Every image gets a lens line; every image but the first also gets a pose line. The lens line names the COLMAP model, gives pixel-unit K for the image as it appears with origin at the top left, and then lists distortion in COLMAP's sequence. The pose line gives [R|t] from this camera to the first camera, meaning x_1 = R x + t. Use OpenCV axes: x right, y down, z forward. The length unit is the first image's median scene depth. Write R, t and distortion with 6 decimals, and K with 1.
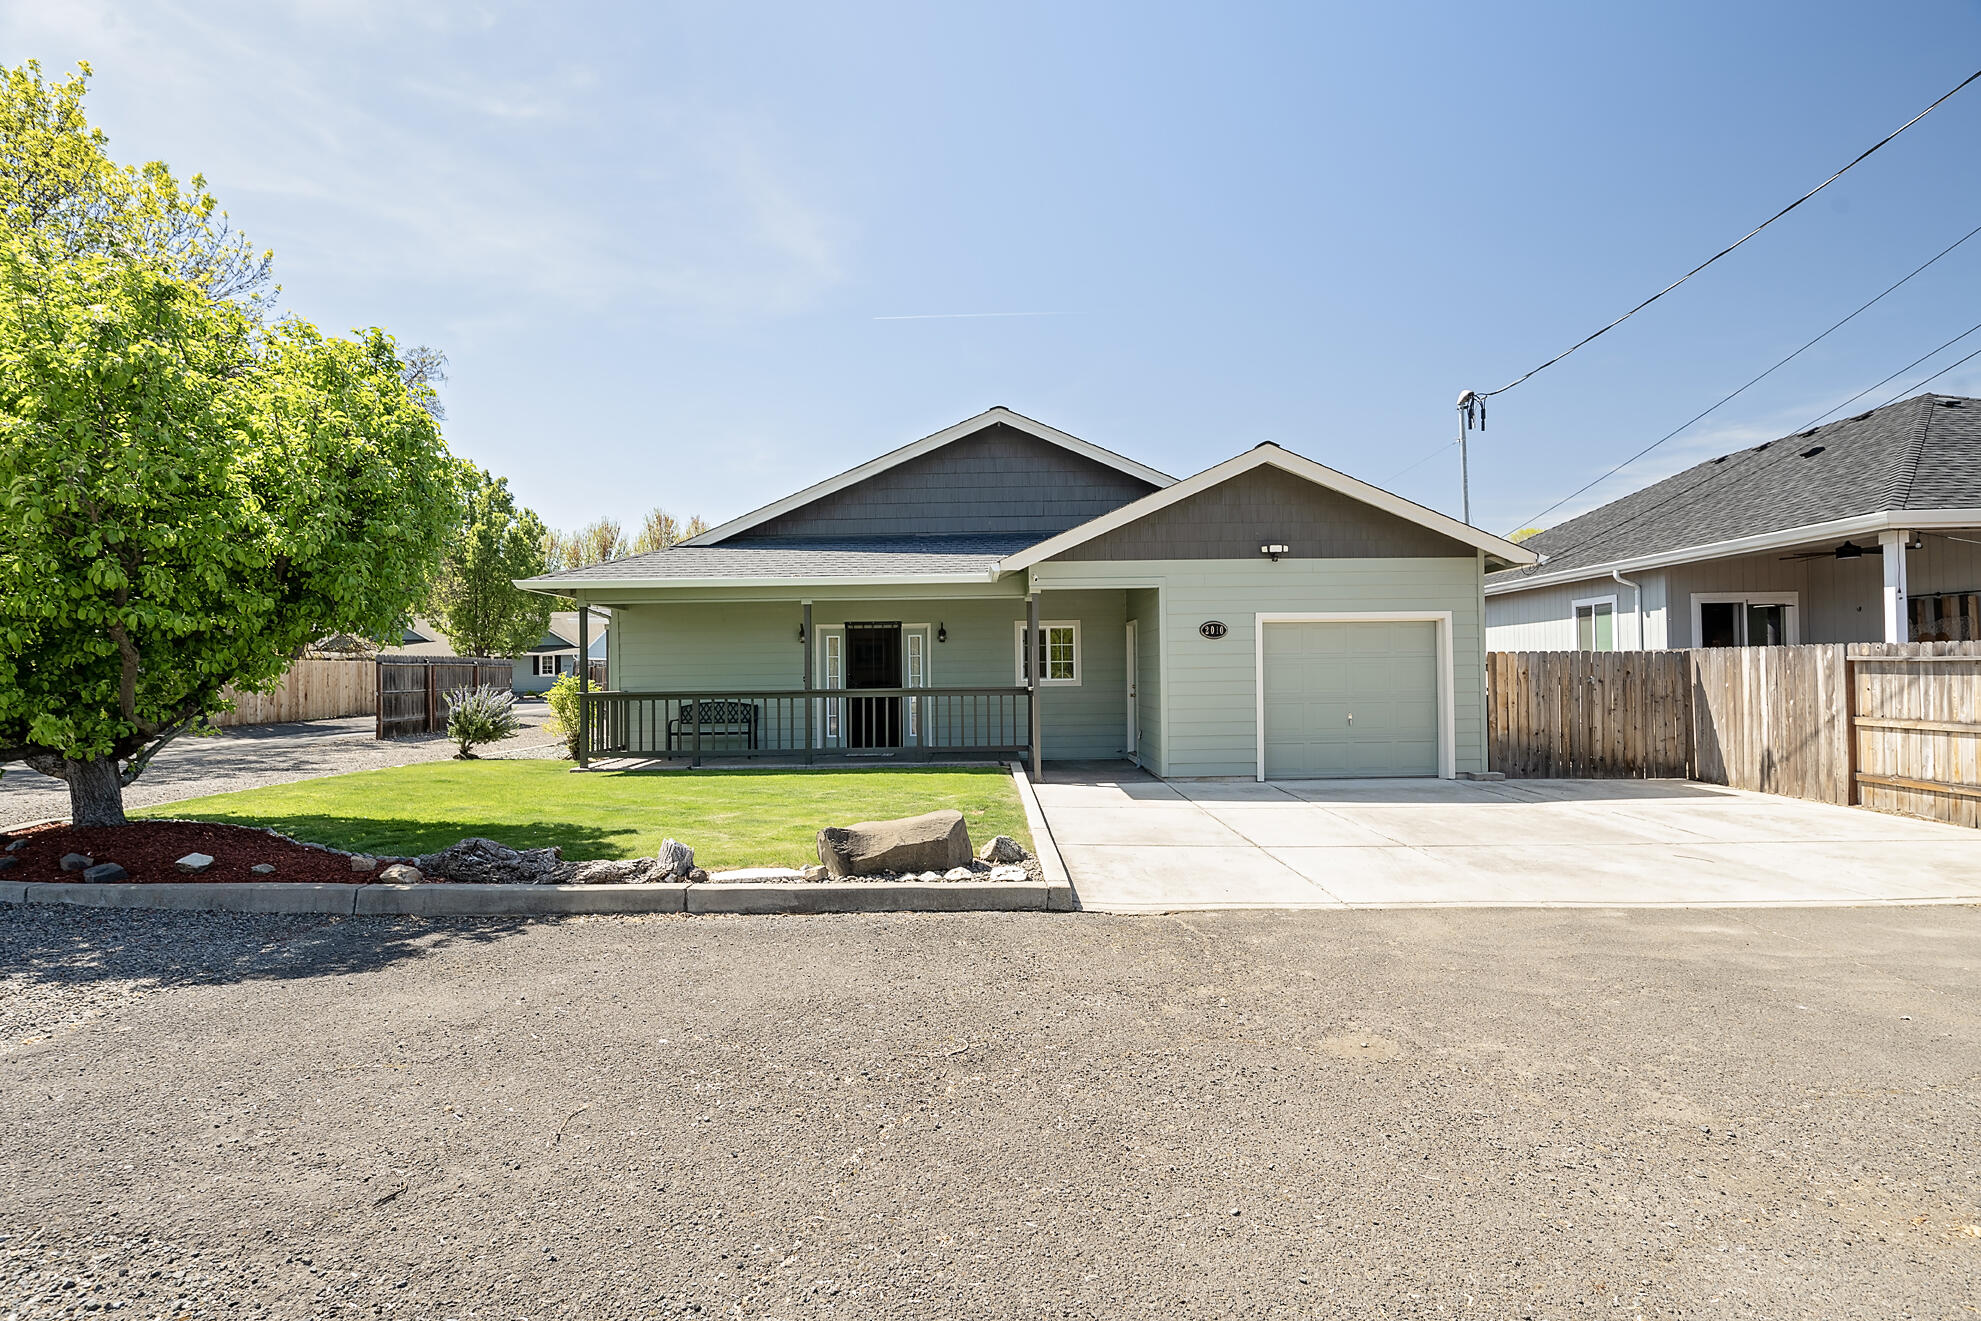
lens RADIAL K [[1013.3, 0, 1000.2], [0, 1013.3, 653.8], [0, 0, 1]] dist [-0.006212, 0.000299]
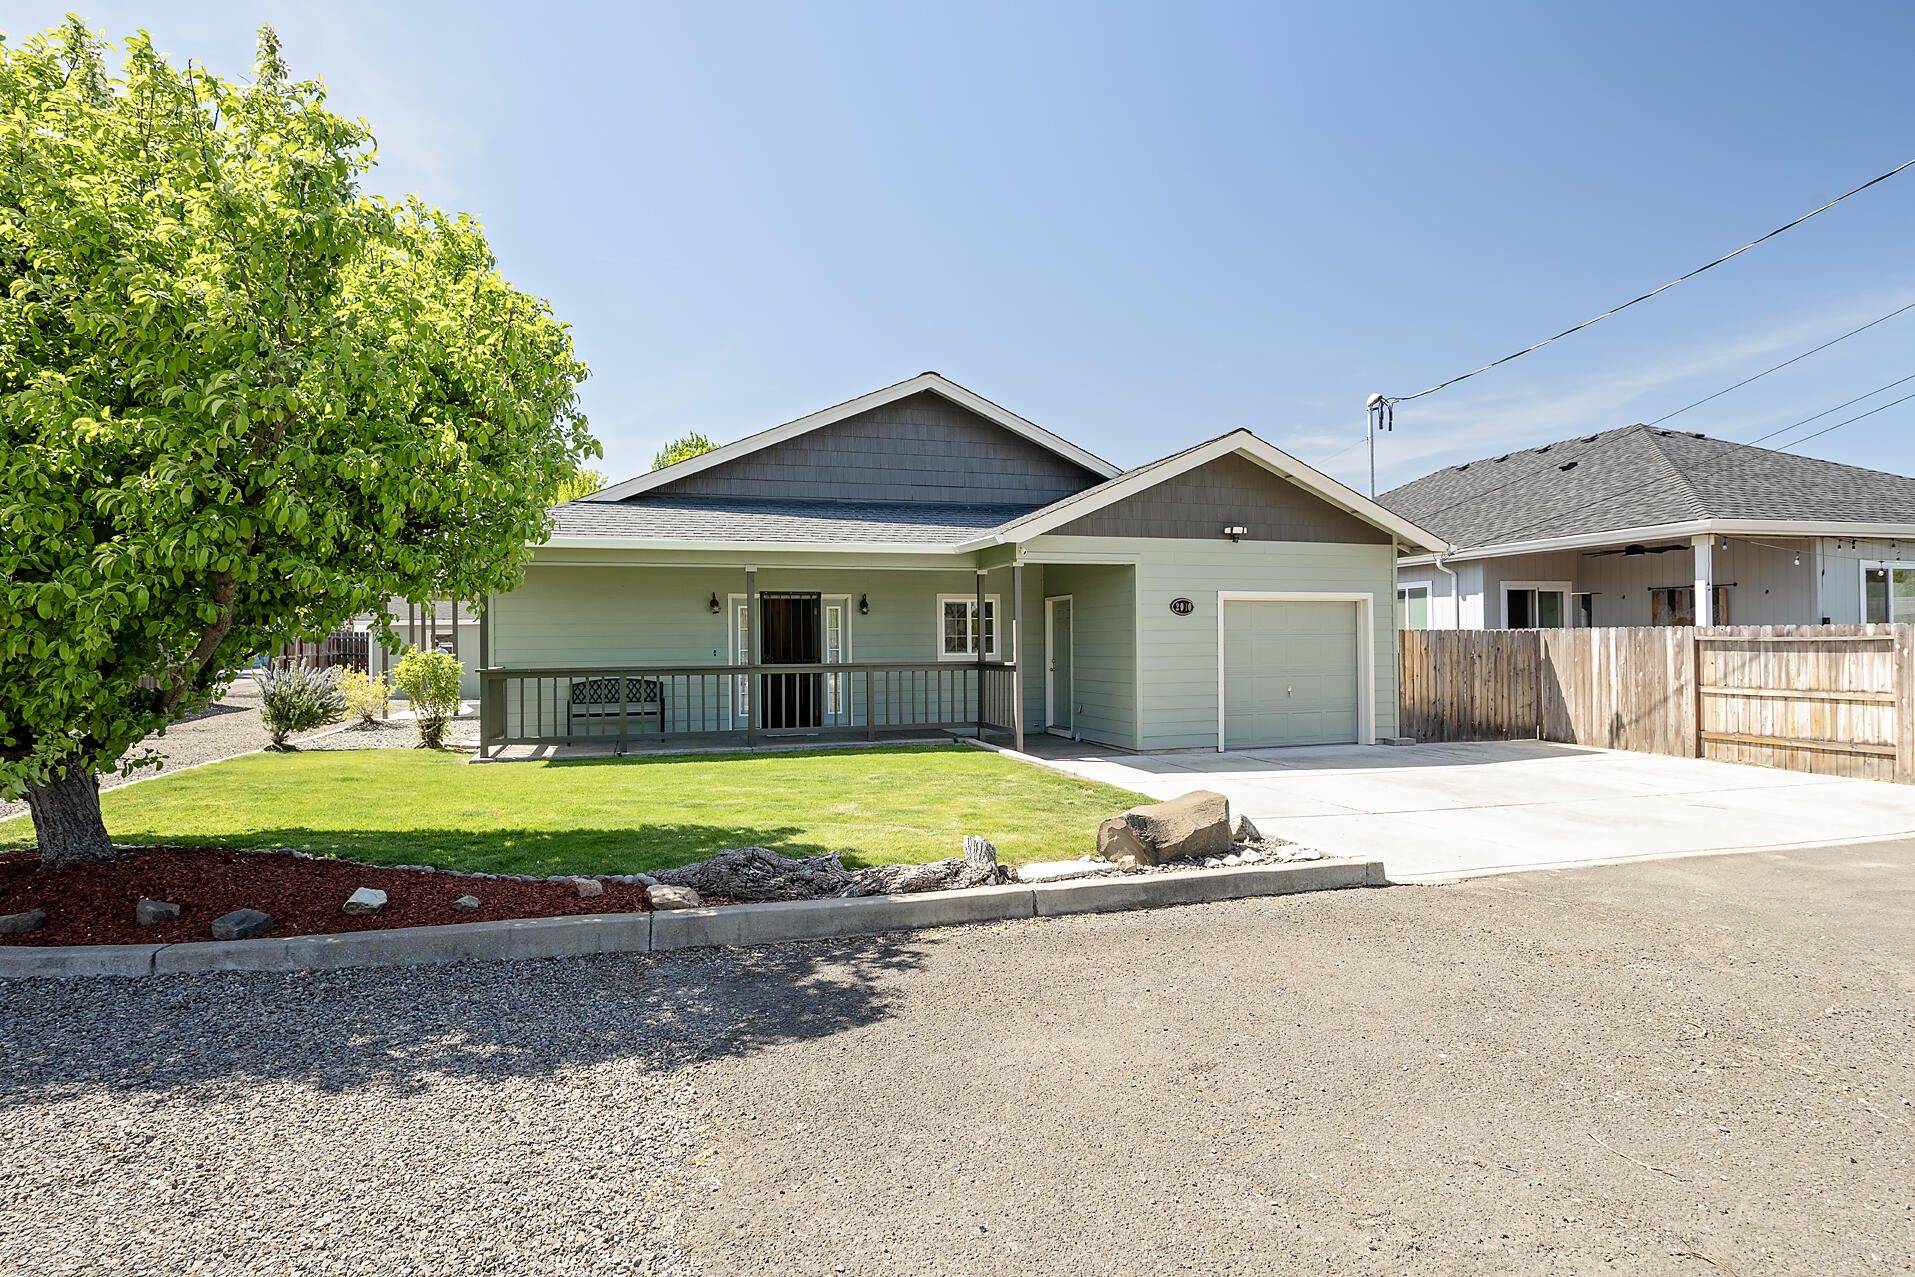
lens RADIAL K [[1014.3, 0, 955.2], [0, 1014.3, 630.0], [0, 0, 1]] dist [-0.009869, -0.000143]
pose [[0.955227, 0.007849, 0.295770, -0.316803], [-0.008846, 0.999959, 0.002034, 0.000139], [-0.295742, -0.004559, 0.955257, 0.080655]]
